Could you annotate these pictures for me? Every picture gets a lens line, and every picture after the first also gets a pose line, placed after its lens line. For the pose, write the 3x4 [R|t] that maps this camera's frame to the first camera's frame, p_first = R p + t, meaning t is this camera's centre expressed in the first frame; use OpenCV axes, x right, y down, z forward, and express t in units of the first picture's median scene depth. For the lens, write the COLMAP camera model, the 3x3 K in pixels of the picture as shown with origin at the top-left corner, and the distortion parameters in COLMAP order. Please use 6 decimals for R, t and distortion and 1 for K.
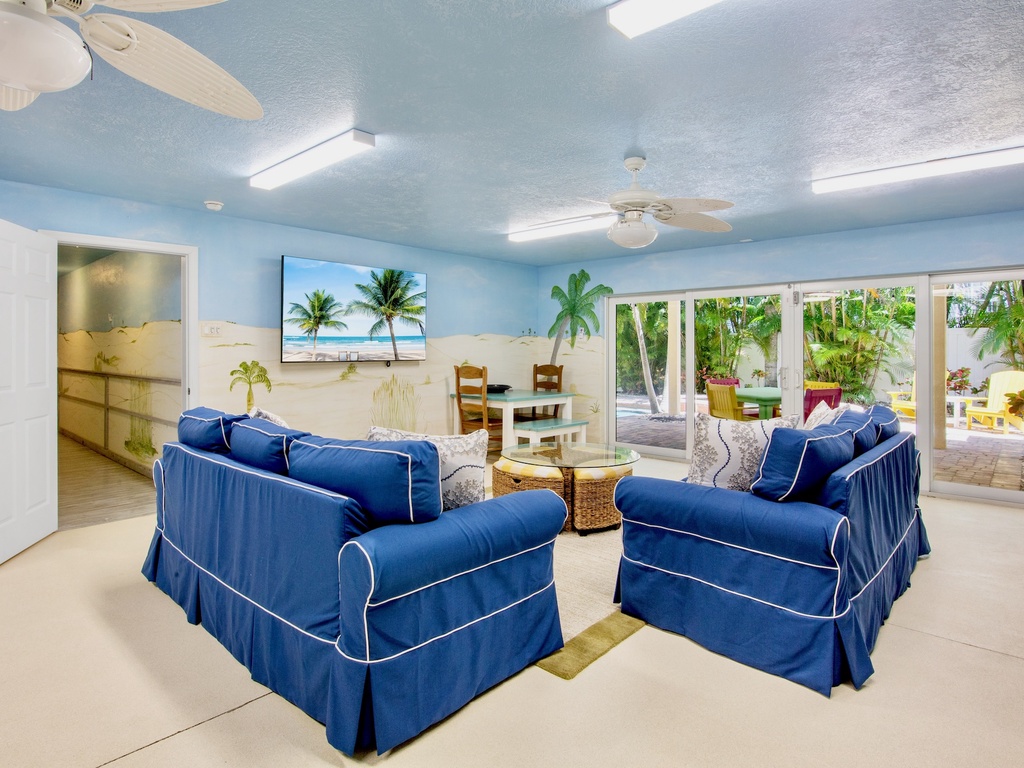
lens RADIAL K [[567.3, 0, 511.8], [0, 567.3, 358.7], [0, 0, 1]] dist [-0.023420, -0.000908]
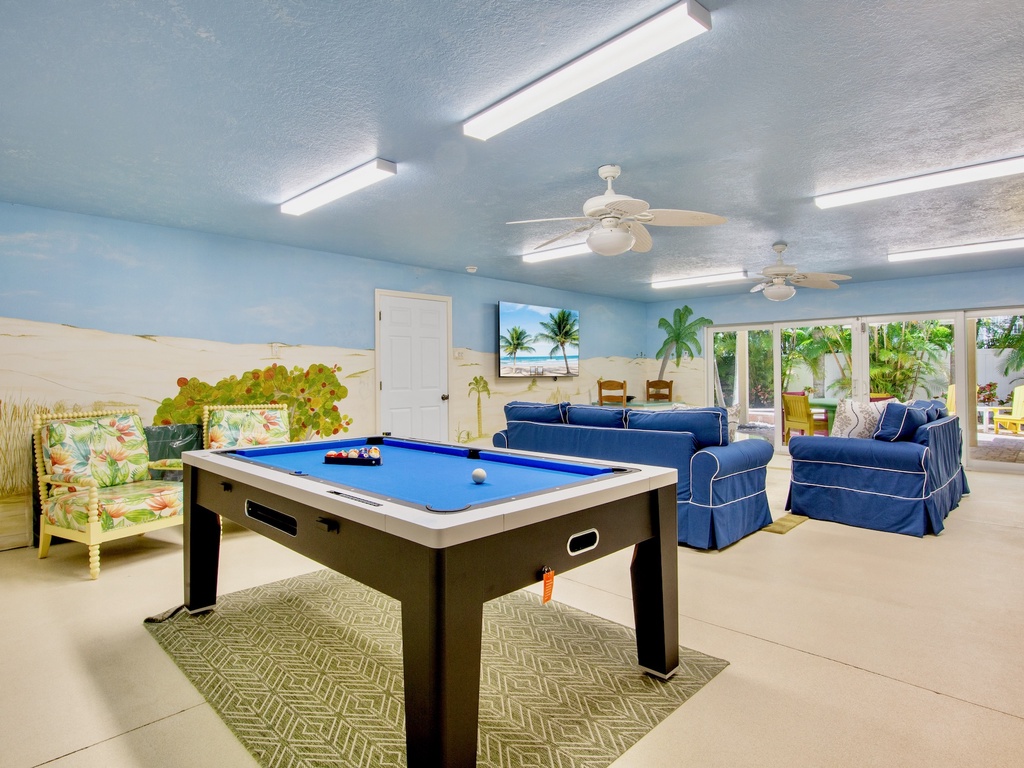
lens RADIAL K [[567.3, 0, 512.8], [0, 567.3, 377.3], [0, 0, 1]] dist [-0.023420, -0.000908]
pose [[0.999515, -0.006208, -0.030506, -0.295622], [0.005917, 0.999936, -0.009613, 0.018864], [0.030564, 0.009428, 0.999488, -0.371101]]
